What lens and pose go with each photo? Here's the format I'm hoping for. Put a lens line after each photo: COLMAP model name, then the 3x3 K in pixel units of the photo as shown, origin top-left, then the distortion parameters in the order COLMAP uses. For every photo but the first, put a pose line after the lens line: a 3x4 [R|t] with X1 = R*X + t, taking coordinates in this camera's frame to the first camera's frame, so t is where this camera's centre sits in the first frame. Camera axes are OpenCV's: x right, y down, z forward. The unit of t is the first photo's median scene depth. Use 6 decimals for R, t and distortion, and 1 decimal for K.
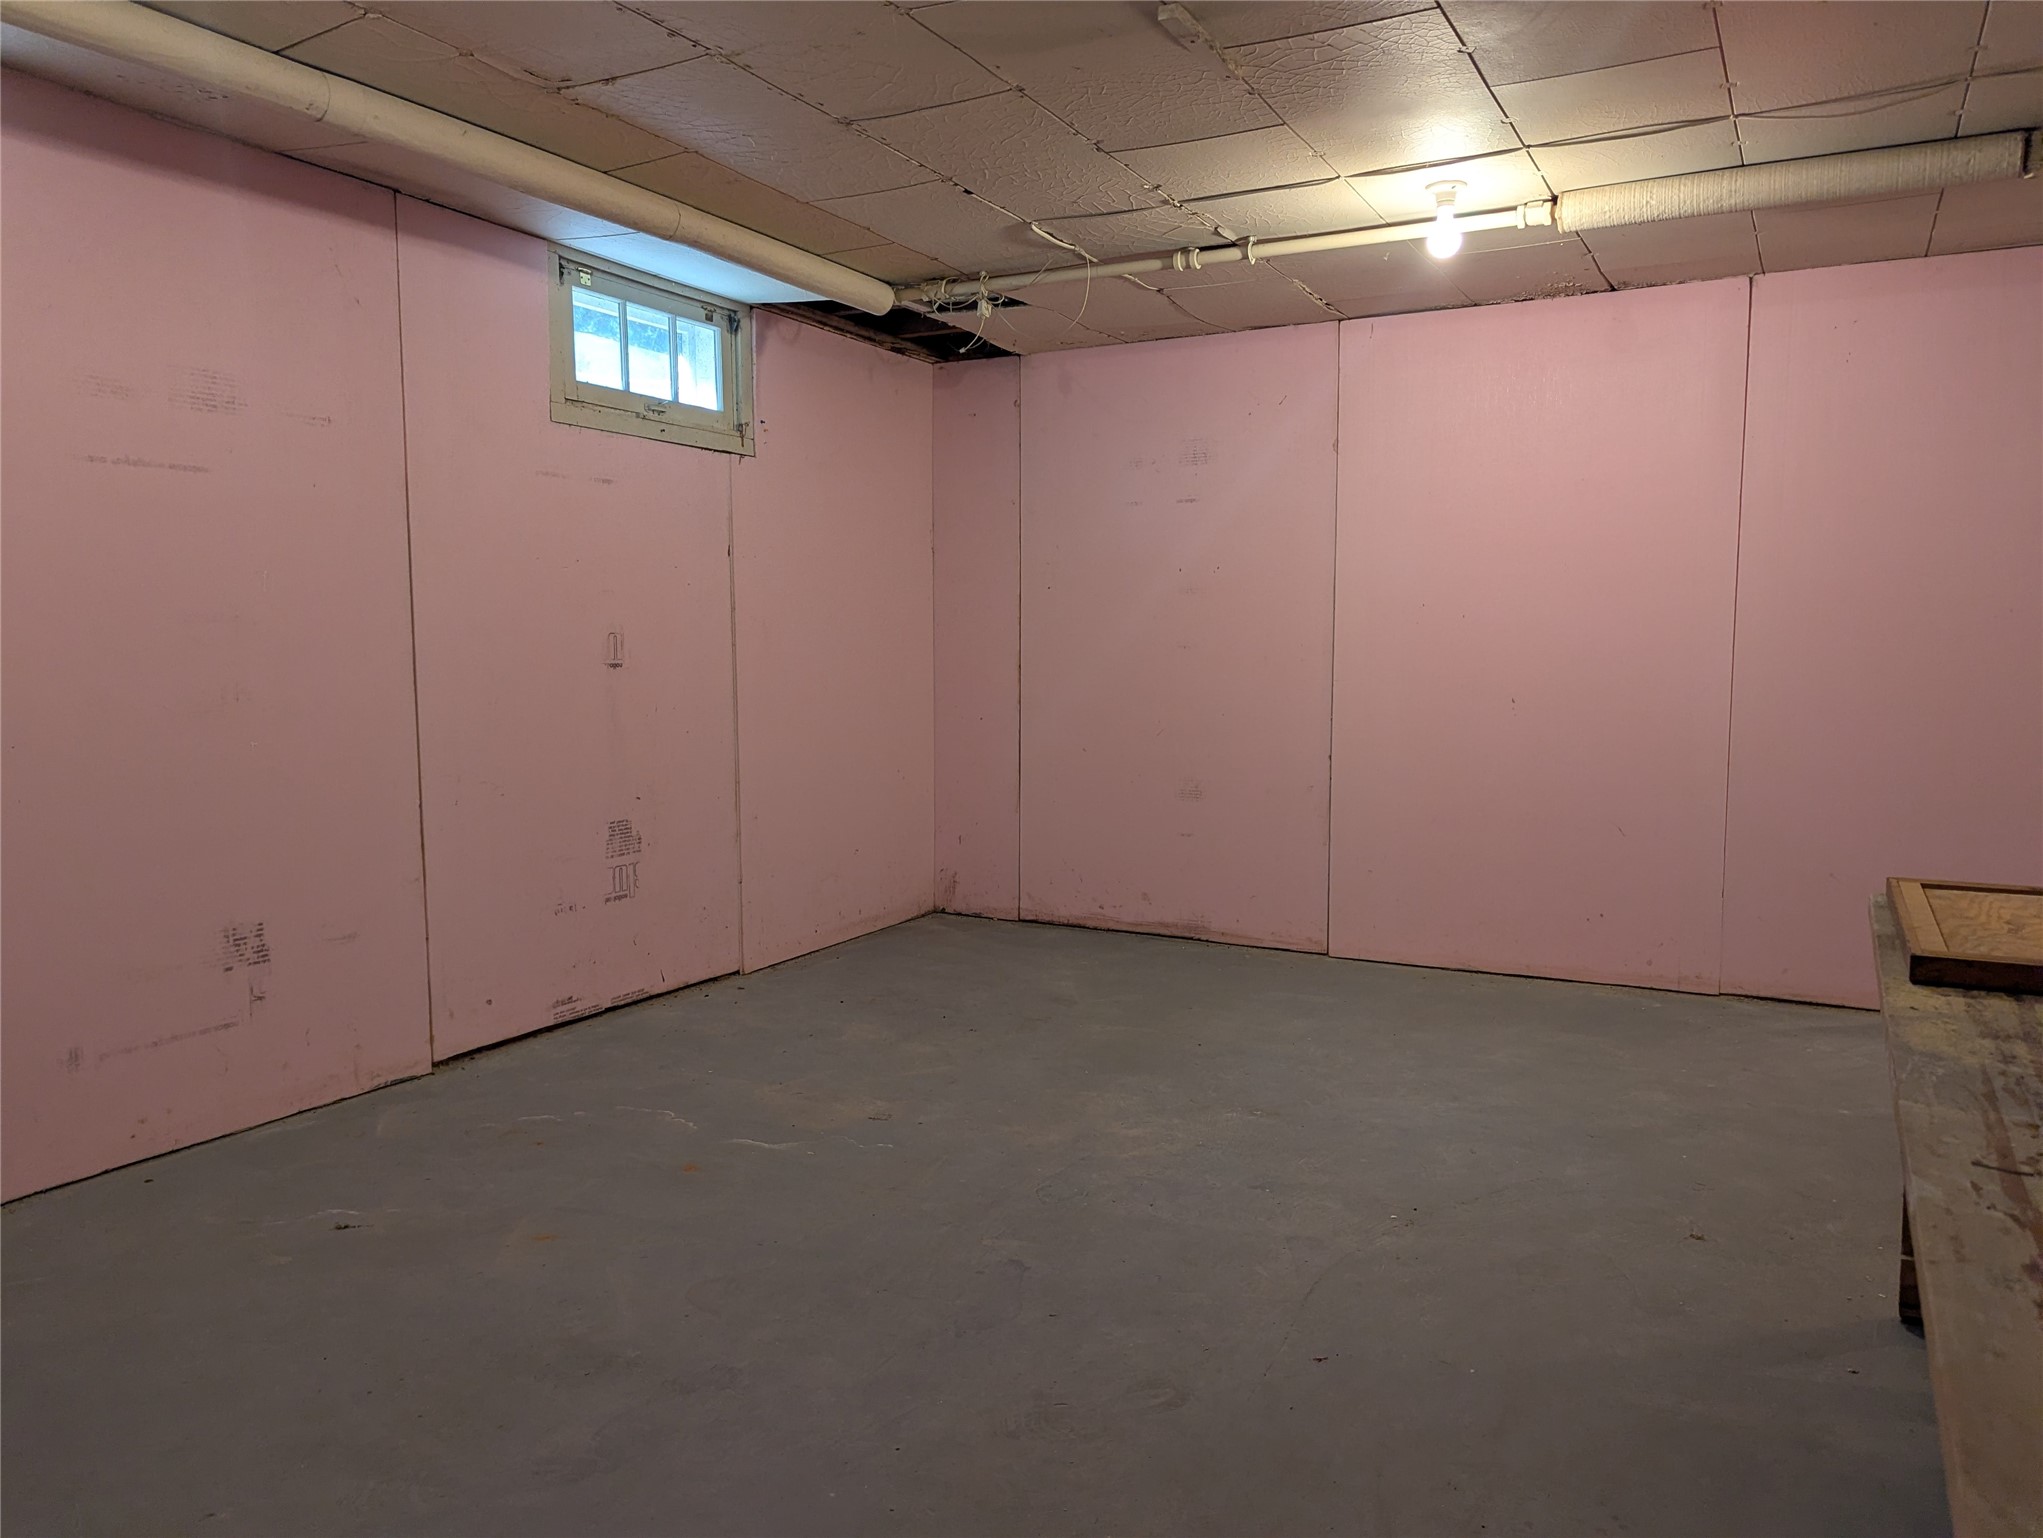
lens RADIAL K [[1508.0, 0, 1014.9], [0, 1508.0, 801.6], [0, 0, 1]] dist [0.045833, -0.009584]
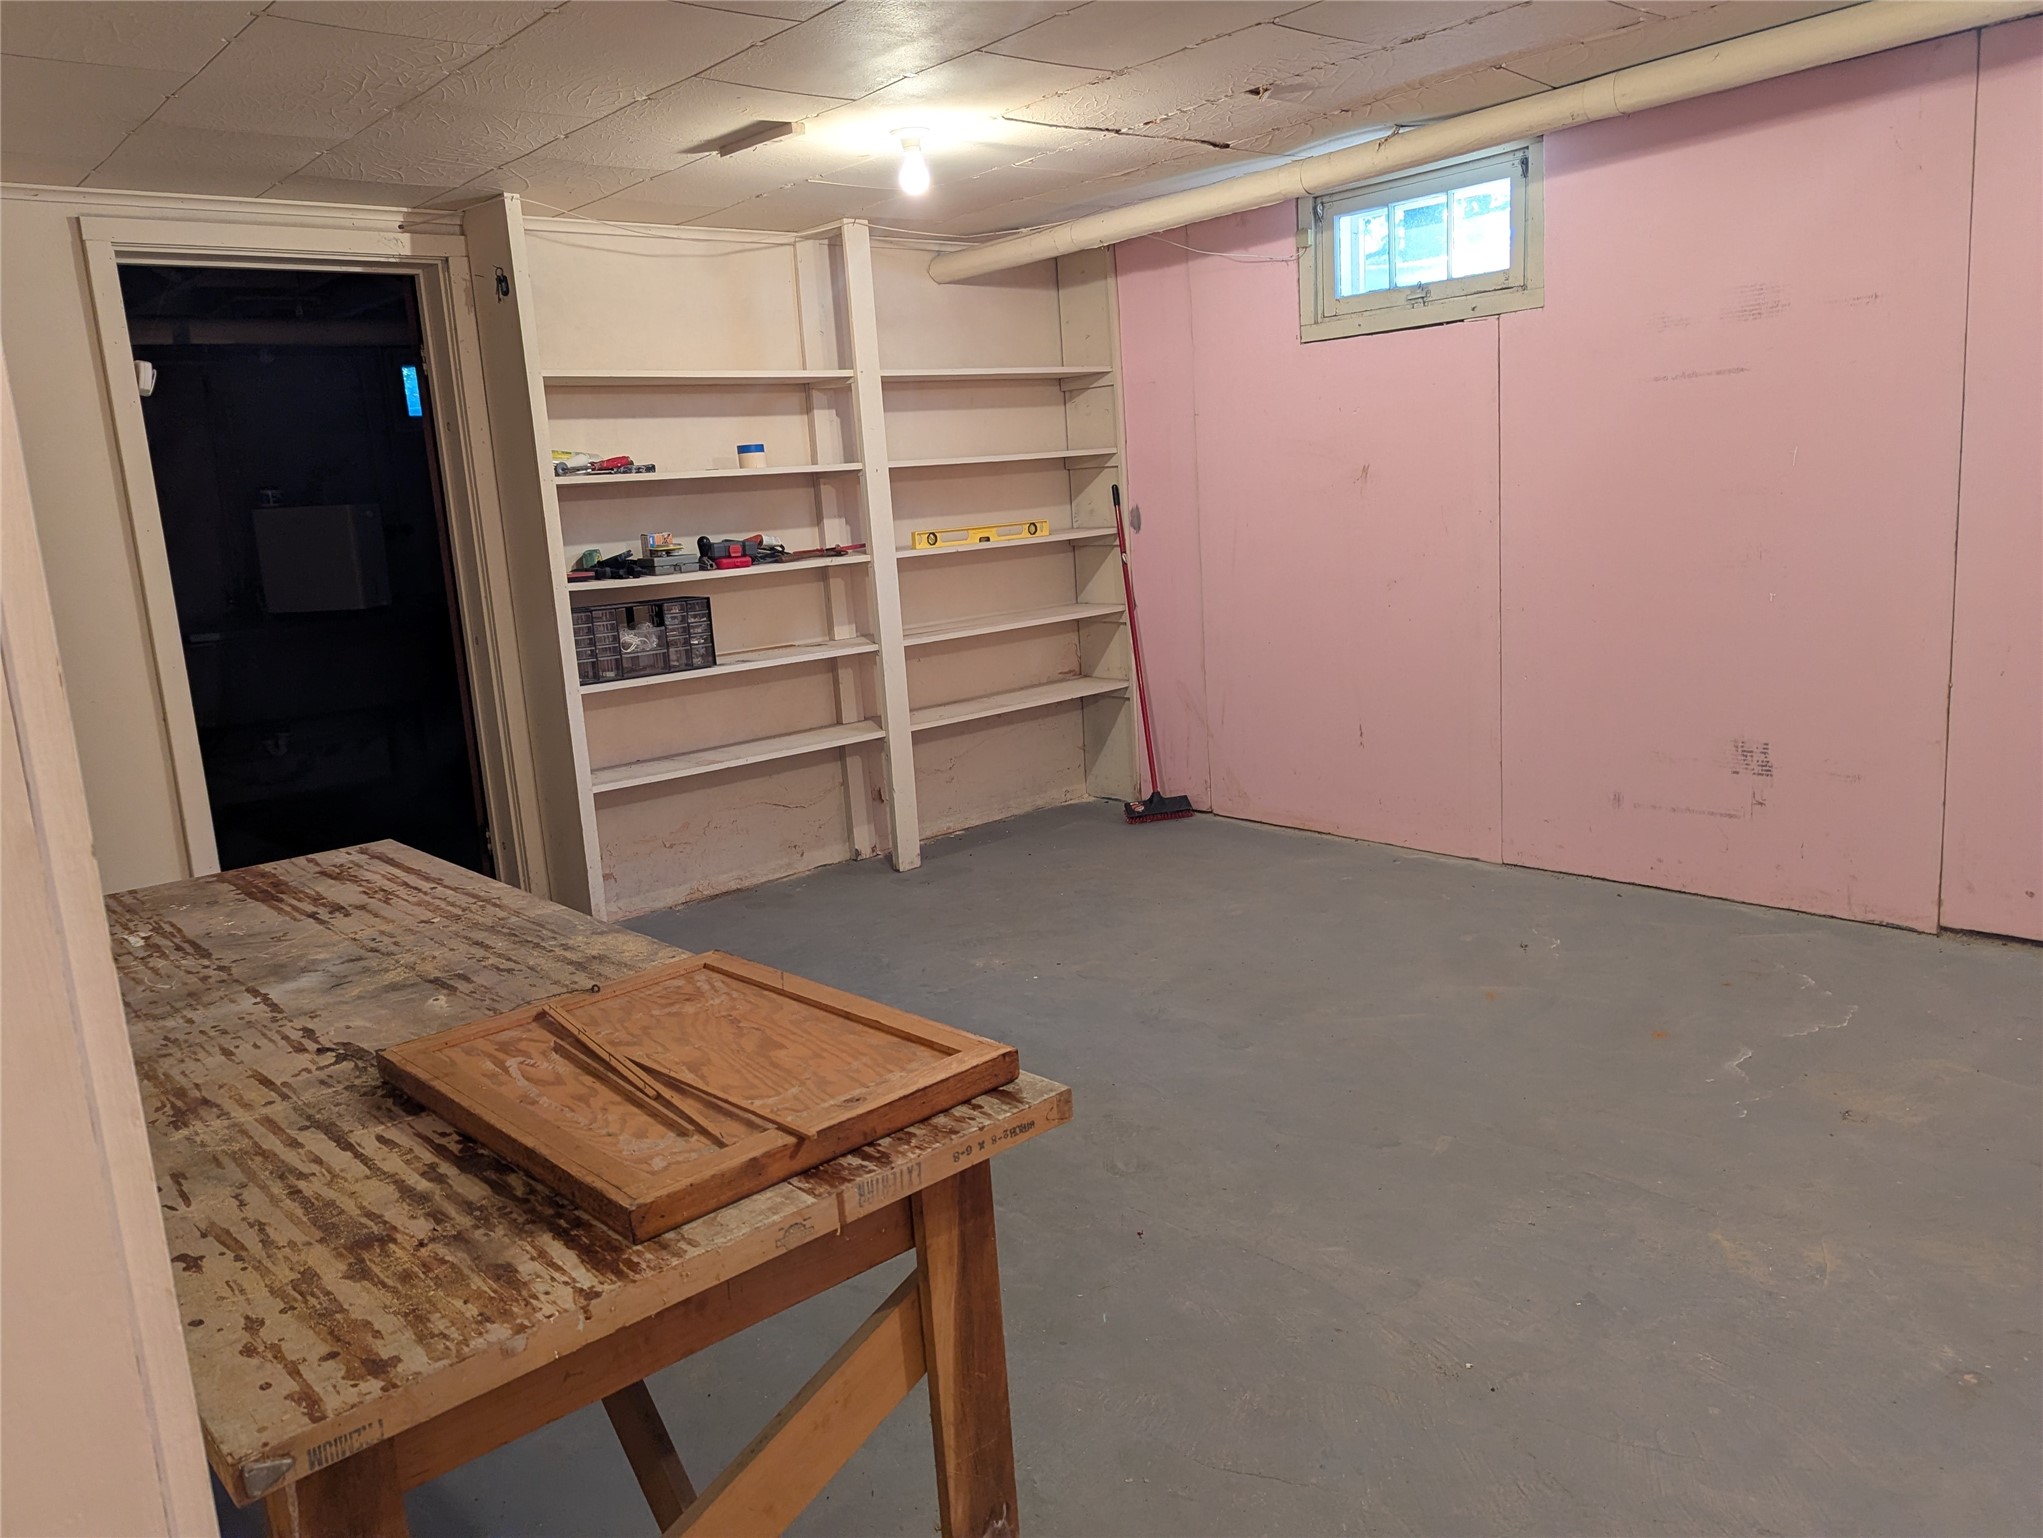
lens RADIAL K [[1490.0, 0, 1026.3], [0, 1490.0, 758.2], [0, 0, 1]] dist [0.072245, -0.066164]
pose [[-0.349016, 0.195593, -0.916478, 0.809894], [-0.029511, 0.975197, 0.219363, -0.153974], [0.936652, 0.103608, -0.334587, 0.855395]]
